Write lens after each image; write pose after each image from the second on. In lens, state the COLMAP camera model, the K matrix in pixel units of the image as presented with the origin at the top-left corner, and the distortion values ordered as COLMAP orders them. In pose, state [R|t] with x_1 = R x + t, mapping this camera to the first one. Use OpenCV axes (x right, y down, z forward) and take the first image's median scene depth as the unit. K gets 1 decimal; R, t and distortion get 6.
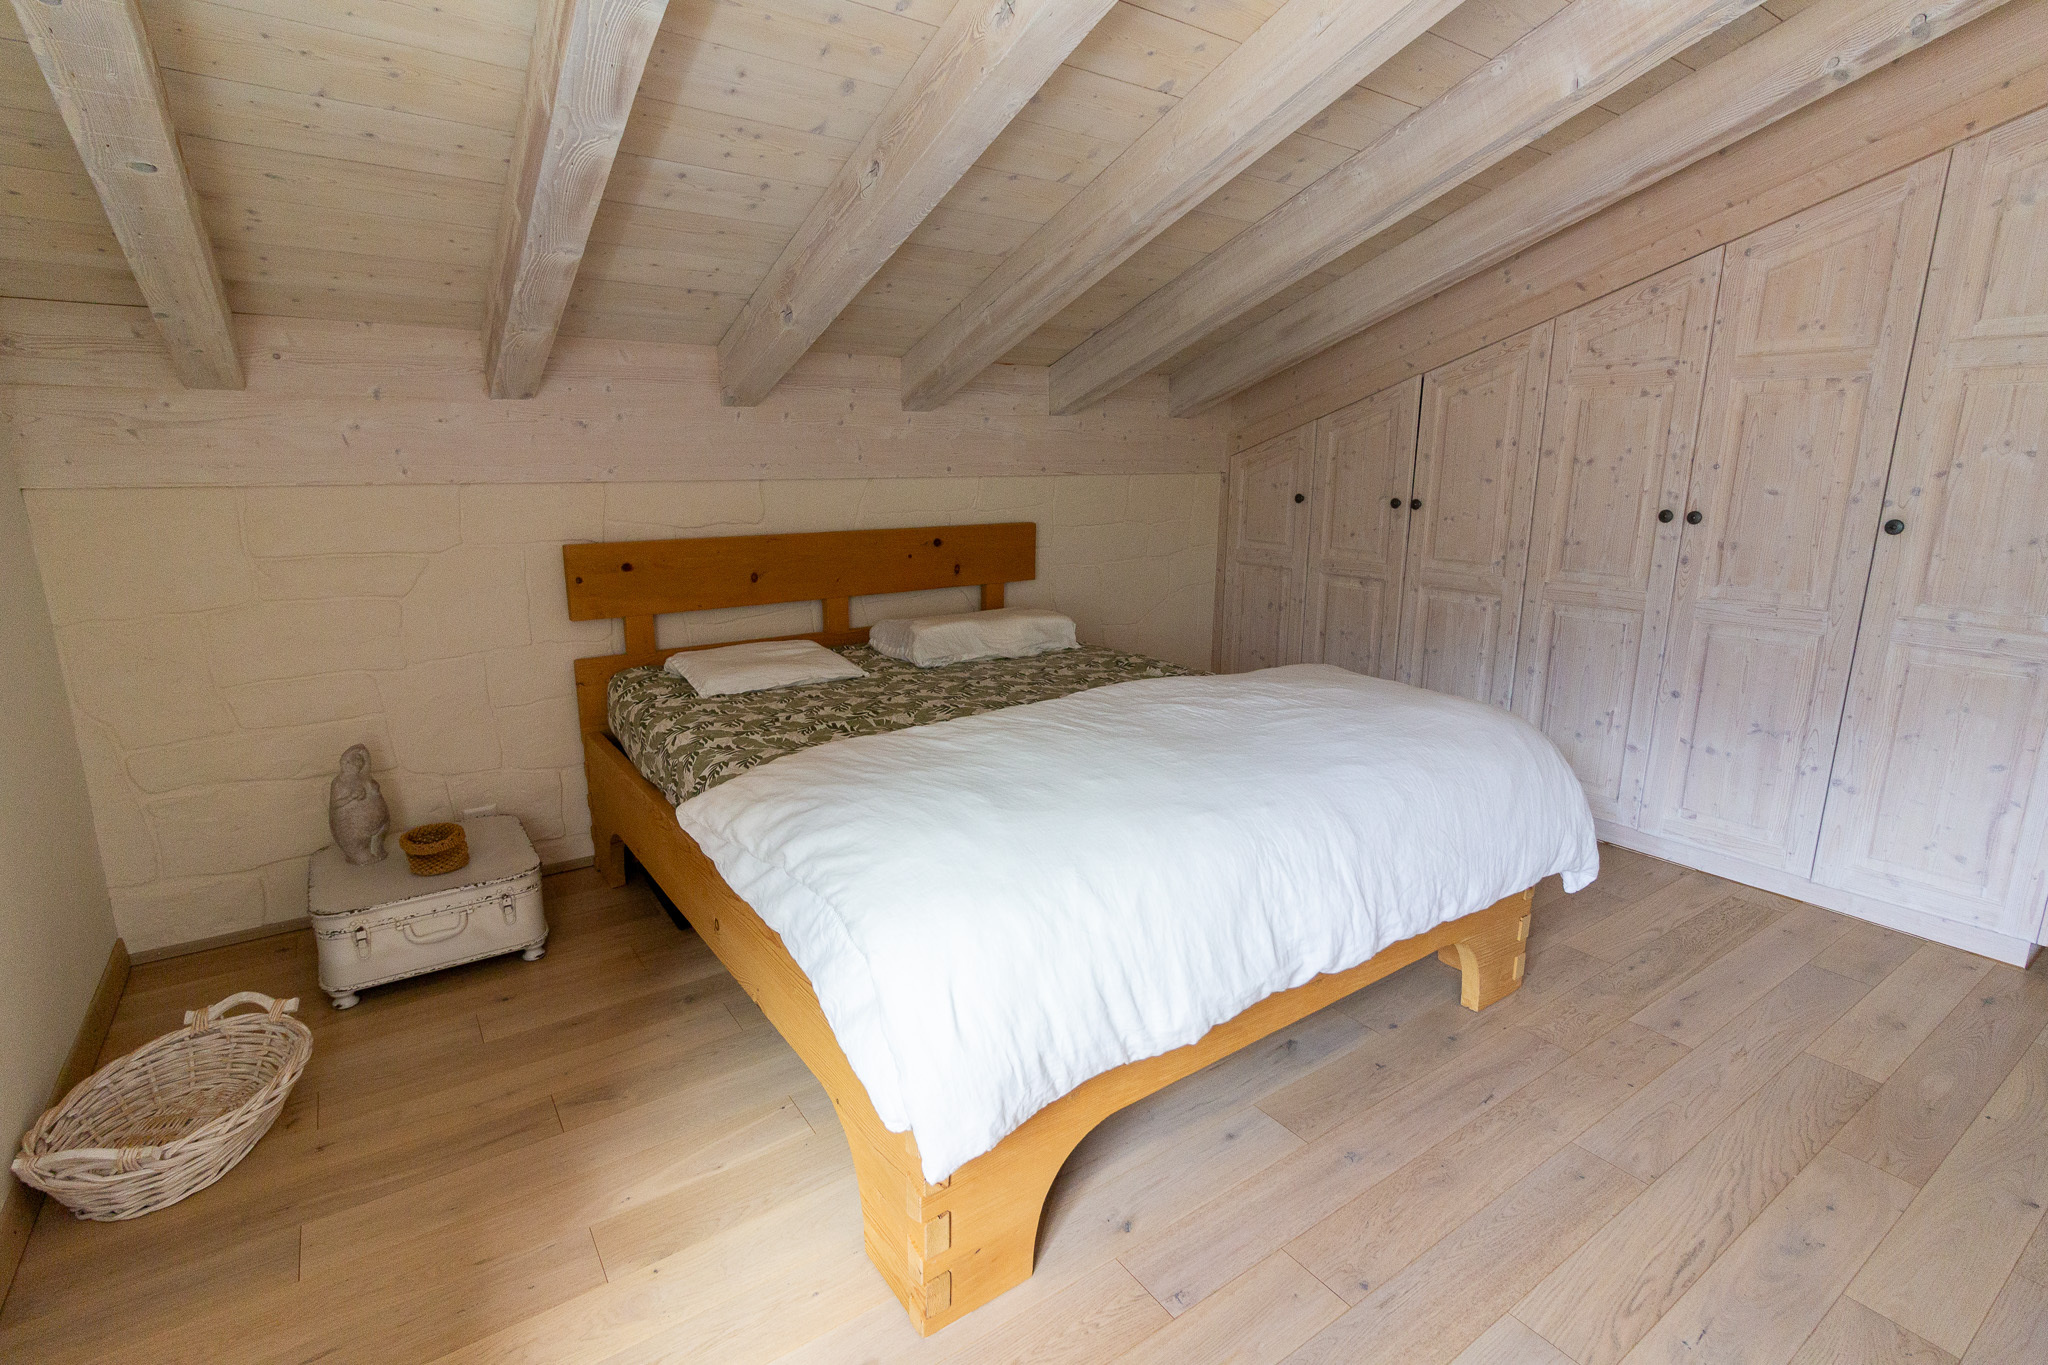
lens RADIAL K [[991.8, 0, 1031.1], [0, 991.8, 672.3], [0, 0, 1]] dist [0.001075, 0.001360]
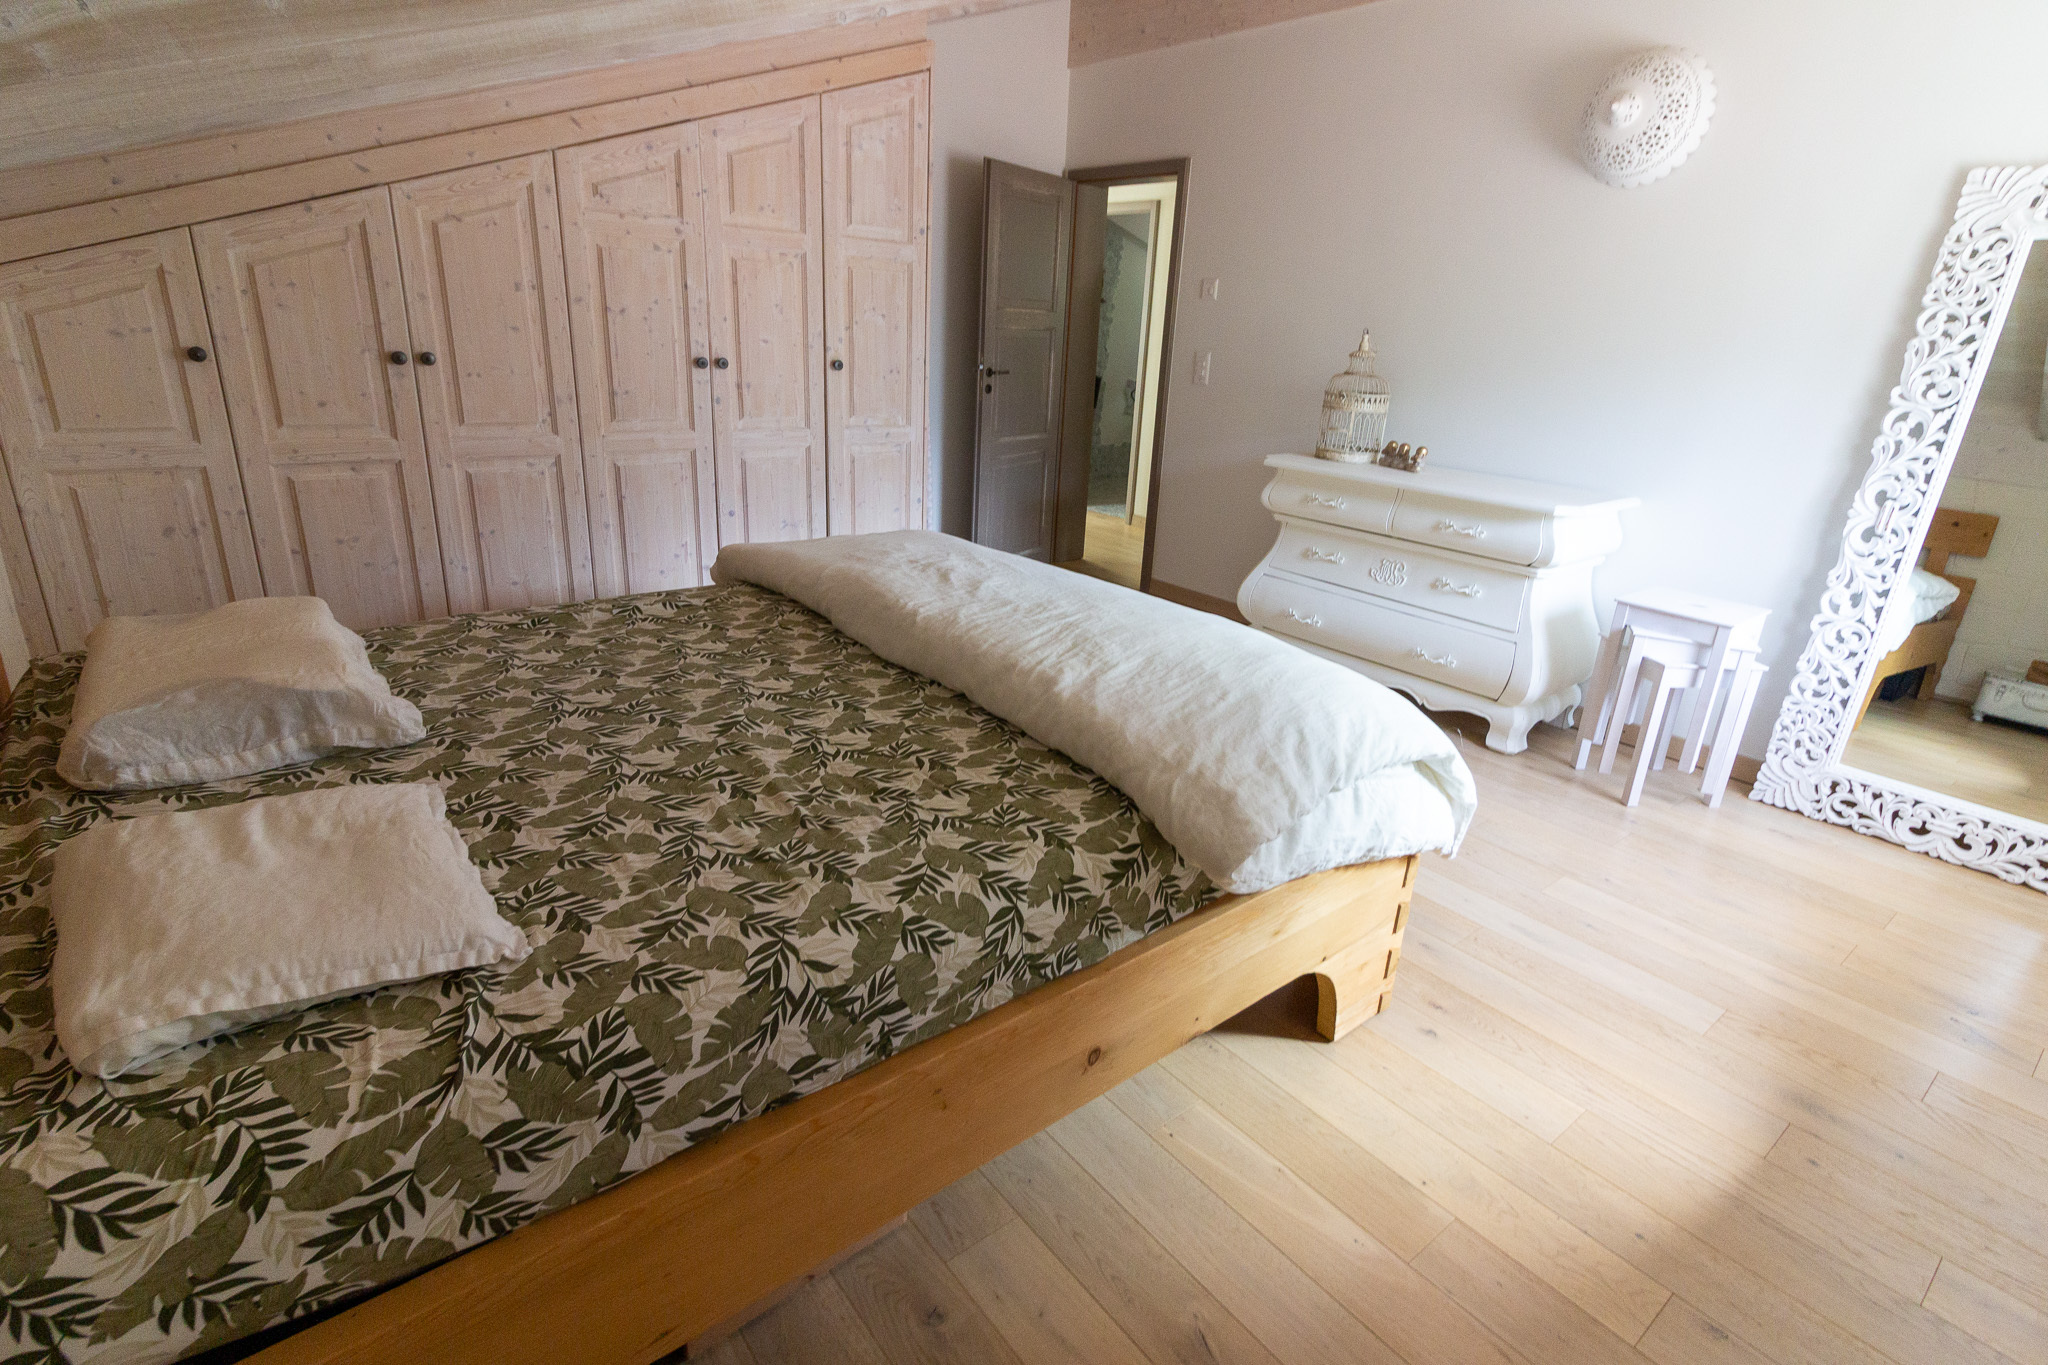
lens RADIAL K [[991.8, 0, 1032.4], [0, 991.8, 672.9], [0, 0, 1]] dist [0.001075, 0.001360]
pose [[-0.062669, -0.339222, 0.938617, -0.659138], [0.166558, 0.923721, 0.344960, -0.175945], [-0.984038, 0.177952, -0.001389, 0.763056]]
